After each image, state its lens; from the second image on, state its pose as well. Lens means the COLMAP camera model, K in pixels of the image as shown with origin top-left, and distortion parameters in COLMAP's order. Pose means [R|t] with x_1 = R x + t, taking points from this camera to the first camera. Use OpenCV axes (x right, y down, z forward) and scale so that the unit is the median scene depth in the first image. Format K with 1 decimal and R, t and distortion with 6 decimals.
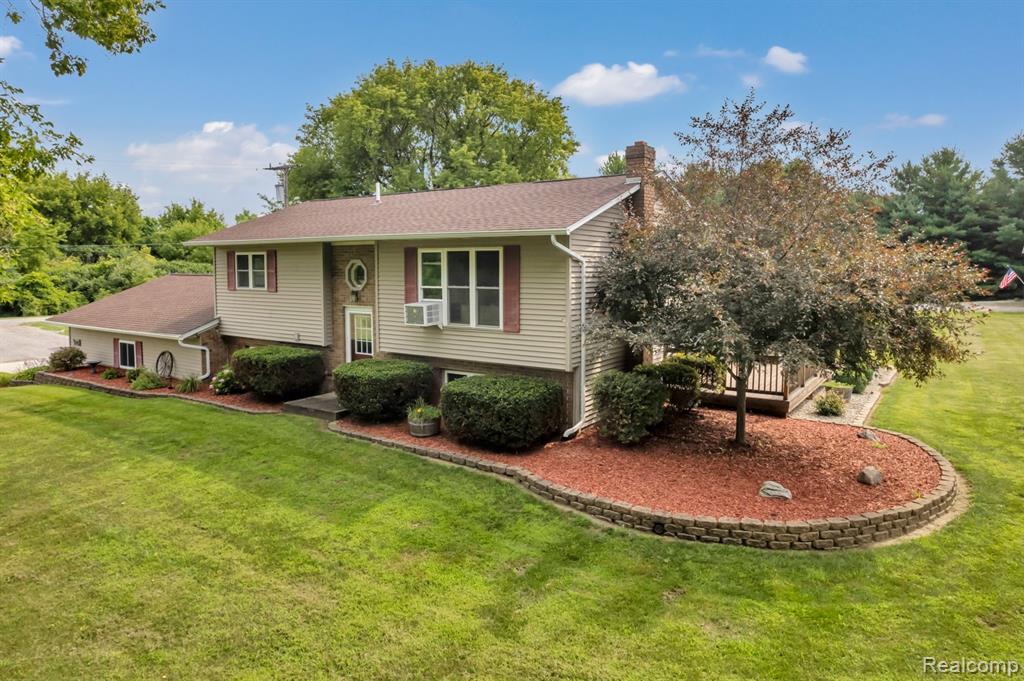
lens RADIAL K [[648.9, 0, 506.4], [0, 648.9, 284.2], [0, 0, 1]] dist [-0.070214, 0.056075]
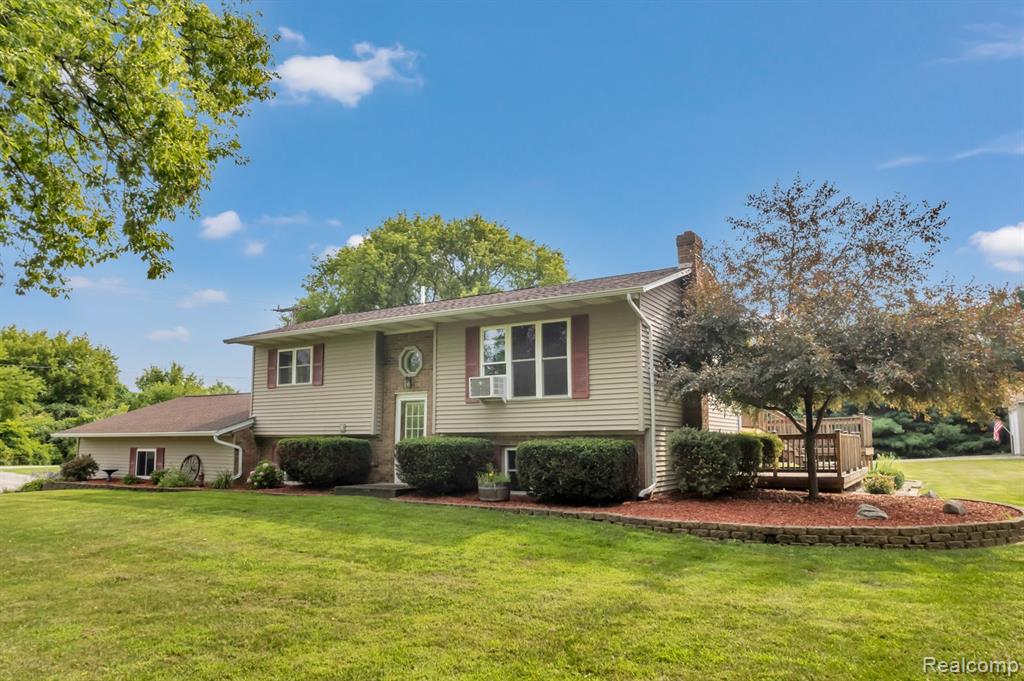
lens RADIAL K [[657.6, 0, 512.0], [0, 657.6, 340.5], [0, 0, 1]] dist [-0.082367, 0.071258]
pose [[0.998749, 0.013085, 0.048266, -0.125885], [-0.003523, 0.981171, -0.193106, 0.153874], [-0.049884, 0.192695, 0.979990, -0.020165]]
